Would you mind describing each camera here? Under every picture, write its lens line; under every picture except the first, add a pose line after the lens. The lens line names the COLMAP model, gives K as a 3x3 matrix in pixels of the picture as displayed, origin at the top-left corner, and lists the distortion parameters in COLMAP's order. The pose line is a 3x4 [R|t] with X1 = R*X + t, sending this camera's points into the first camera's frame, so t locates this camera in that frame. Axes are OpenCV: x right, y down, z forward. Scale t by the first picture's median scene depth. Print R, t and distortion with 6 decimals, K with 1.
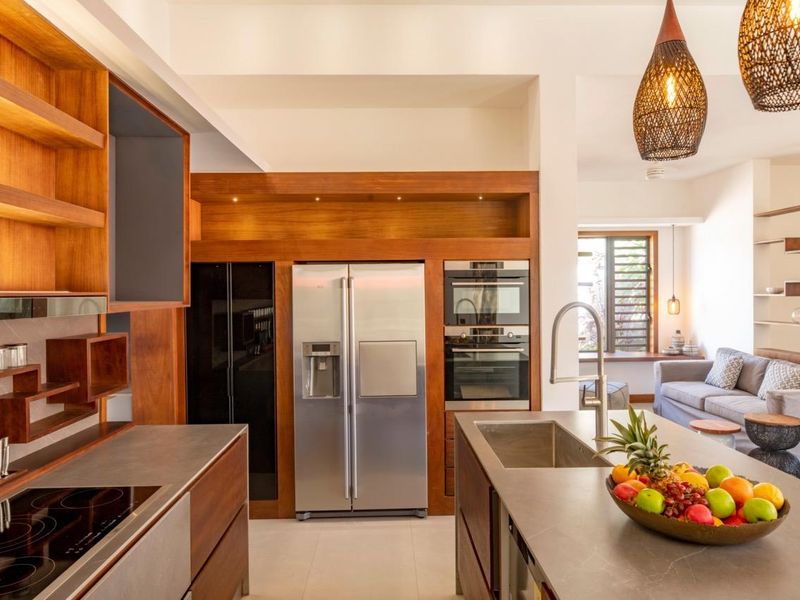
lens RADIAL K [[555.7, 0, 398.6], [0, 555.7, 295.1], [0, 0, 1]] dist [0.019488, -0.004891]
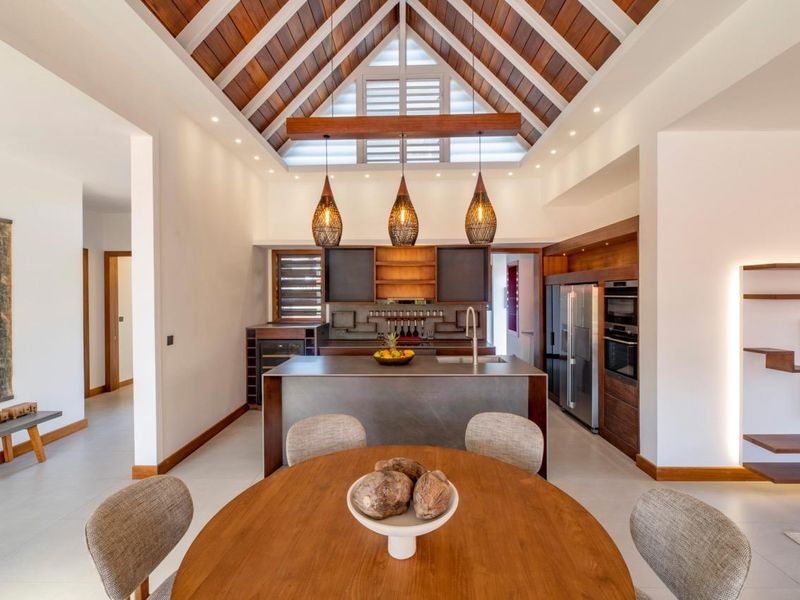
lens RADIAL K [[373.6, 0, 395.3], [0, 373.6, 299.7], [0, 0, 1]] dist [-0.001922, 0.000646]
pose [[-0.057738, 0.026884, -0.997970, 1.204966], [0.000885, 0.999638, 0.026878, -0.039338], [0.998331, 0.000669, -0.057741, 0.451905]]
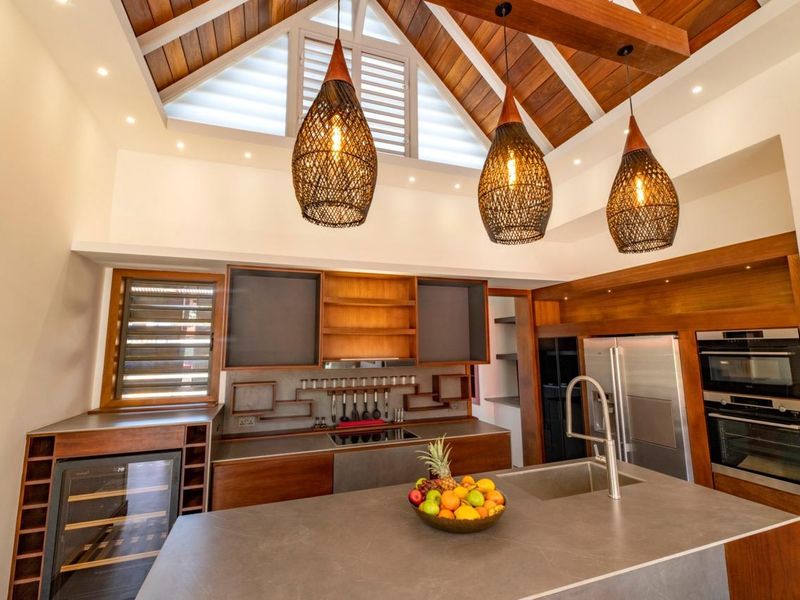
lens RADIAL K [[373.6, 0, 399.9], [0, 373.6, 298.1], [0, 0, 1]] dist [-0.001922, 0.000646]
pose [[0.307042, -0.118412, -0.944301, 0.619899], [0.002545, 0.992328, -0.123607, -0.037276], [0.951693, 0.035549, 0.304988, 0.192190]]
